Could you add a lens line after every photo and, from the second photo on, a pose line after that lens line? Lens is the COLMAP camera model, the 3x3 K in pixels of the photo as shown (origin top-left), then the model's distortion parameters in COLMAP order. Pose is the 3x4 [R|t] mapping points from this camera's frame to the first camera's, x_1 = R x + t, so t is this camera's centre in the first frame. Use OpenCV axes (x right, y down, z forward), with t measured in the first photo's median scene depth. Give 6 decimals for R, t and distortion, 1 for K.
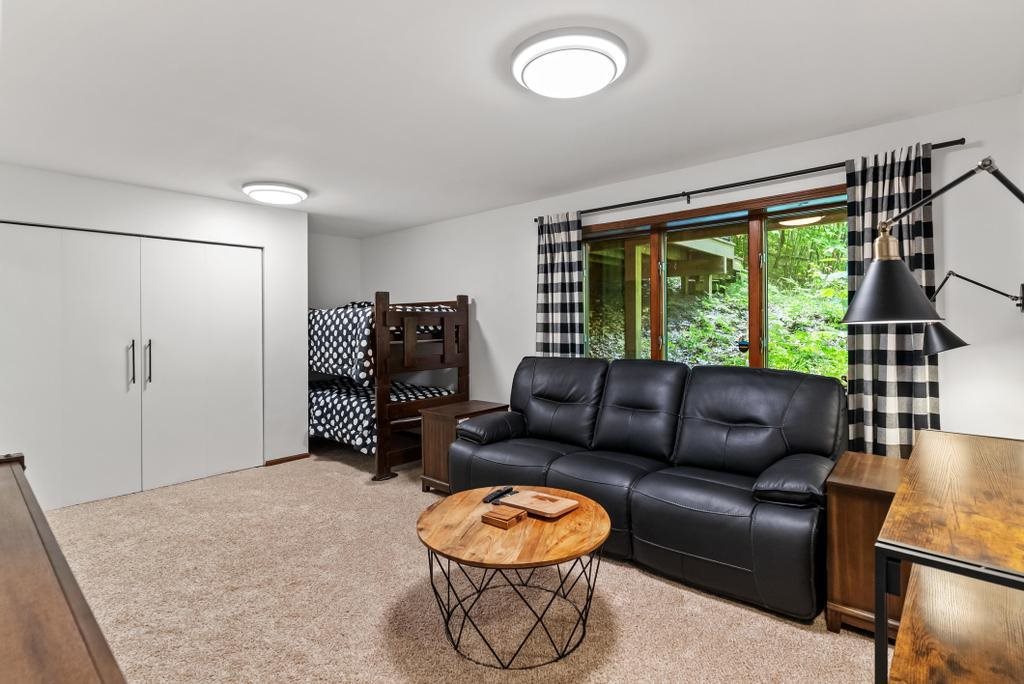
lens RADIAL K [[490.9, 0, 516.8], [0, 490.9, 317.8], [0, 0, 1]] dist [0.000923, 0.001265]
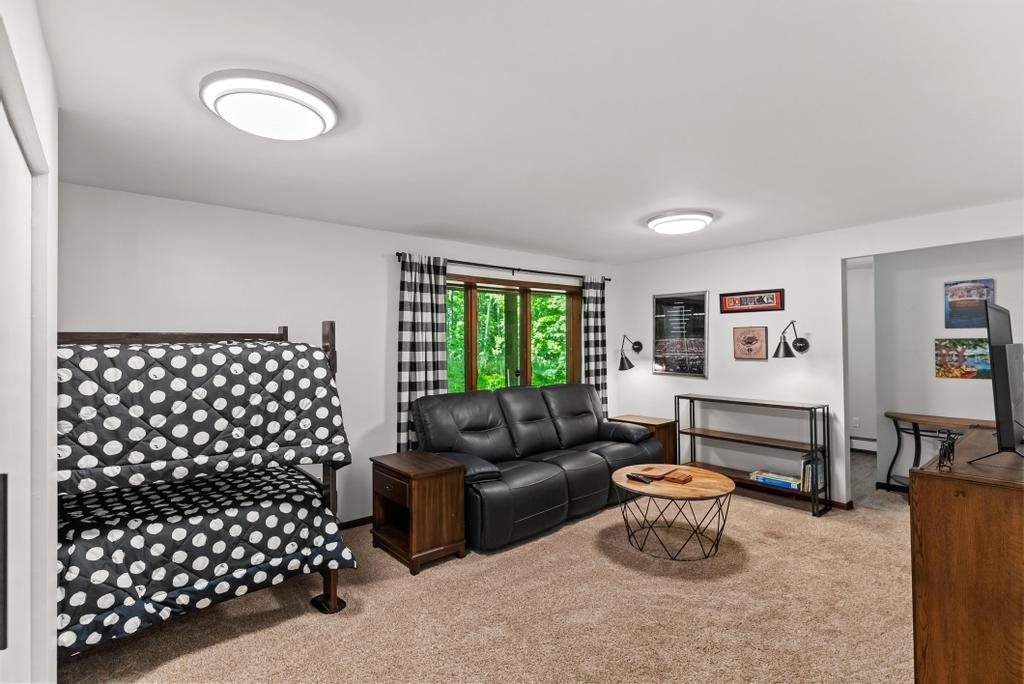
lens RADIAL K [[490.9, 0, 516.3], [0, 490.9, 341.2], [0, 0, 1]] dist [0.000923, 0.001265]
pose [[0.132673, 0.015218, 0.991043, -0.828179], [0.009078, 0.999822, -0.016568, -0.011900], [-0.991118, 0.011195, 0.132511, 0.615893]]
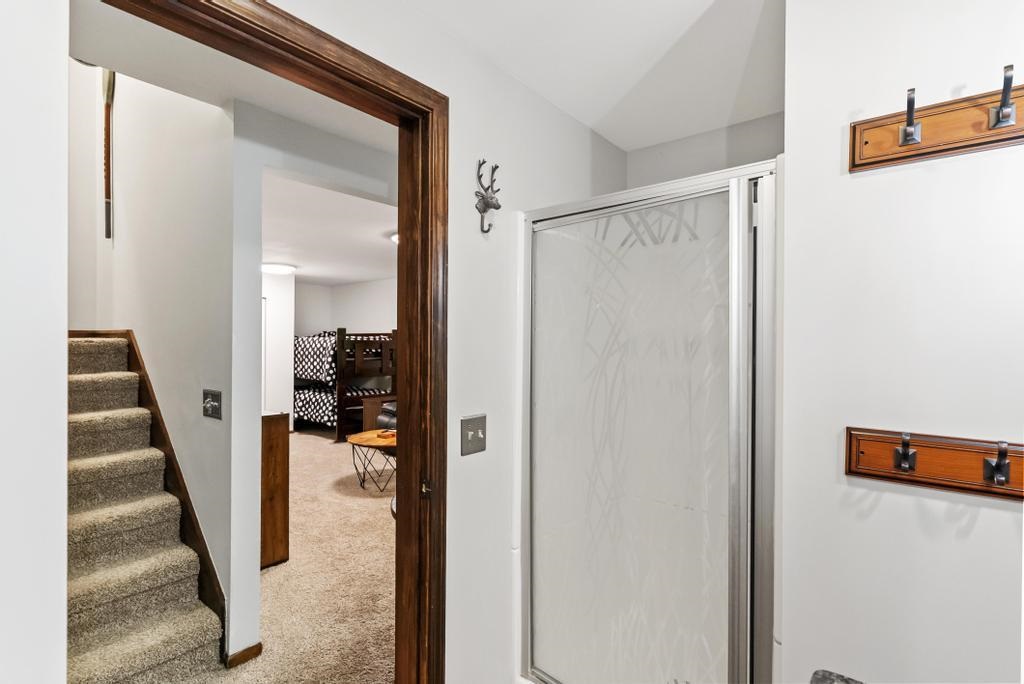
lens RADIAL K [[490.9, 0, 515.0], [0, 490.9, 342.3], [0, 0, 1]] dist [0.000923, 0.001265]
pose [[0.999141, 0.012958, 0.039372, 0.223978], [-0.013095, 0.999909, 0.003237, -0.017061], [-0.039327, -0.003749, 0.999219, -0.614406]]
